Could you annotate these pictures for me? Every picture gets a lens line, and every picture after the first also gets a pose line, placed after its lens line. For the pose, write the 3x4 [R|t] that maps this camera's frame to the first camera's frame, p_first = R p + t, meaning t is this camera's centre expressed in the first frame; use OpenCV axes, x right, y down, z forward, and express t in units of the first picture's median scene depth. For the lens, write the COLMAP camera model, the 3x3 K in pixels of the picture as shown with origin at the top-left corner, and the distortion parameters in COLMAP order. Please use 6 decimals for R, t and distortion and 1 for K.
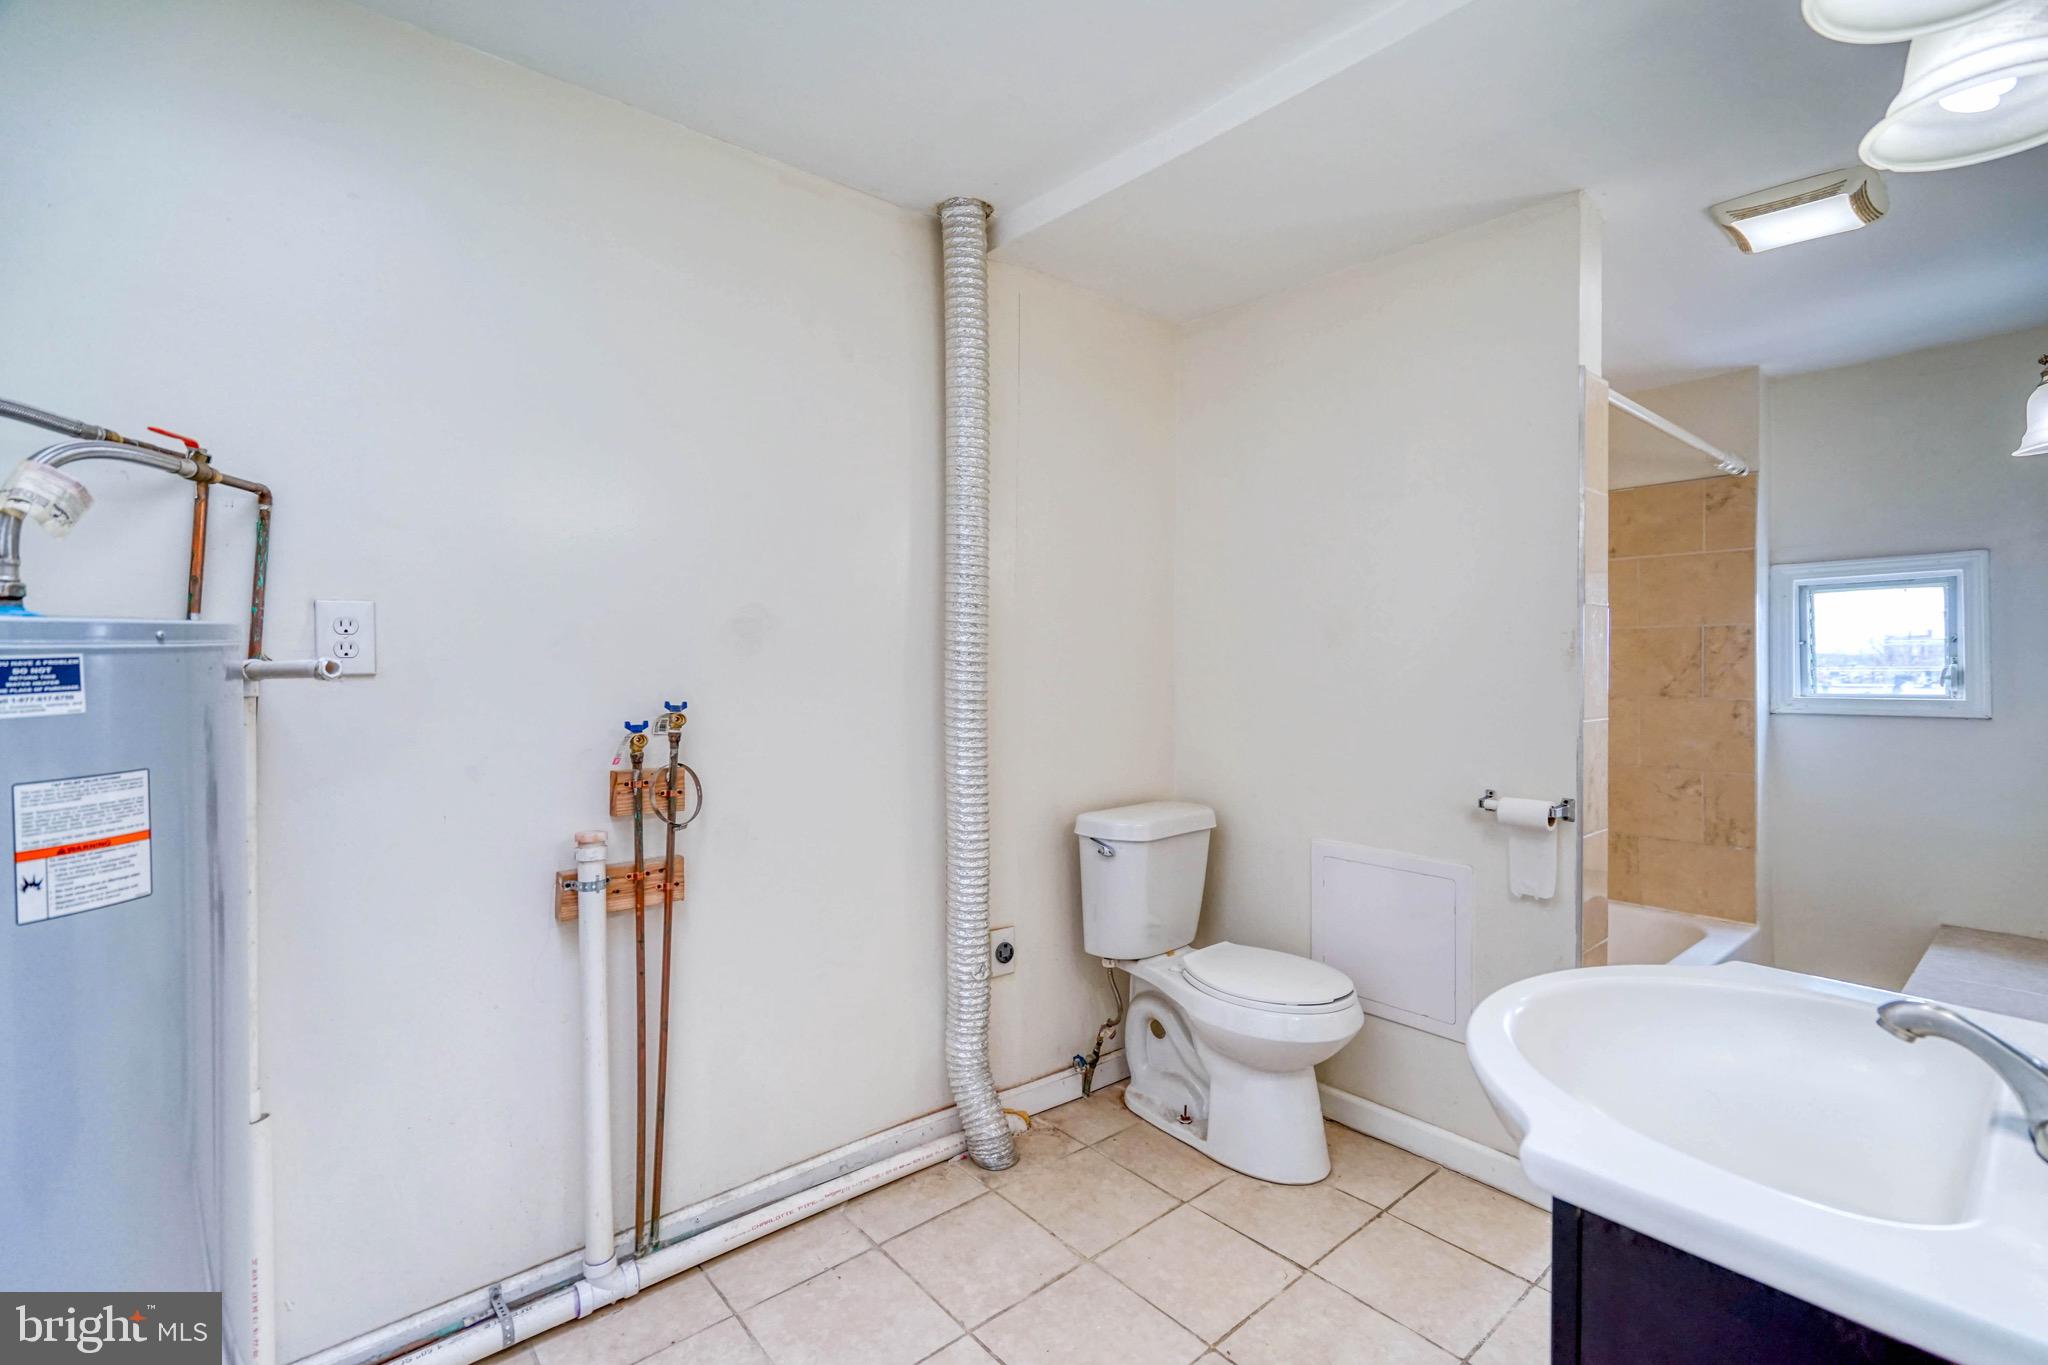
lens RADIAL K [[941.1, 0, 1020.7], [0, 941.1, 655.1], [0, 0, 1]] dist [0.000776, 0.000215]
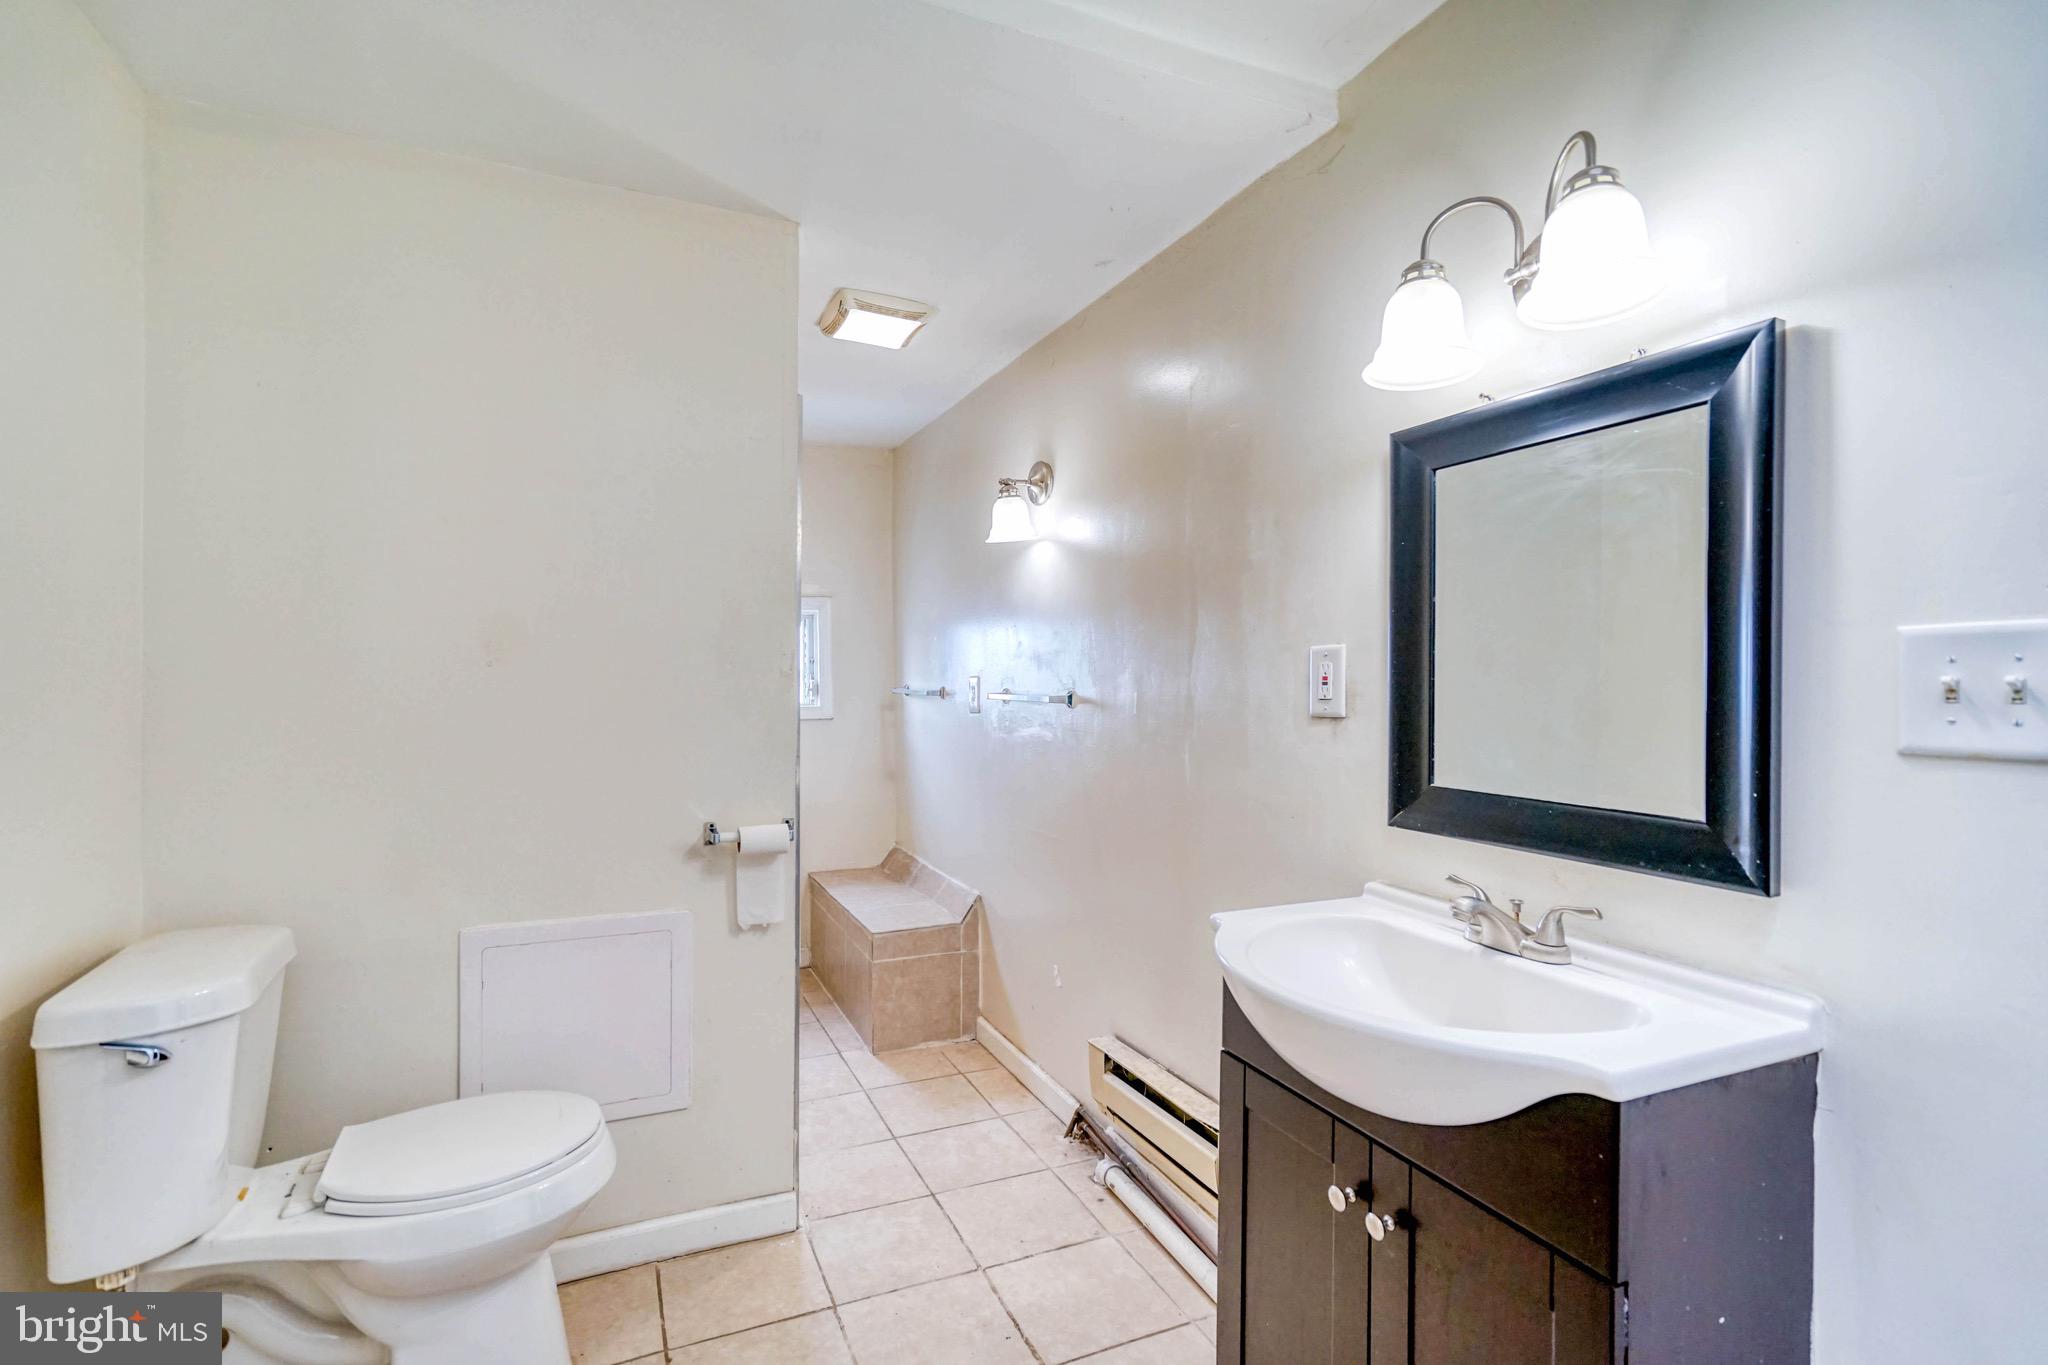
lens RADIAL K [[931.5, 0, 1020.6], [0, 931.5, 673.2], [0, 0, 1]] dist [-0.000578, -0.000065]
pose [[0.287722, -0.000748, 0.957714, -0.276375], [-0.007834, 0.999964, 0.003135, -0.008054], [-0.957682, -0.008405, 0.287706, 0.424571]]
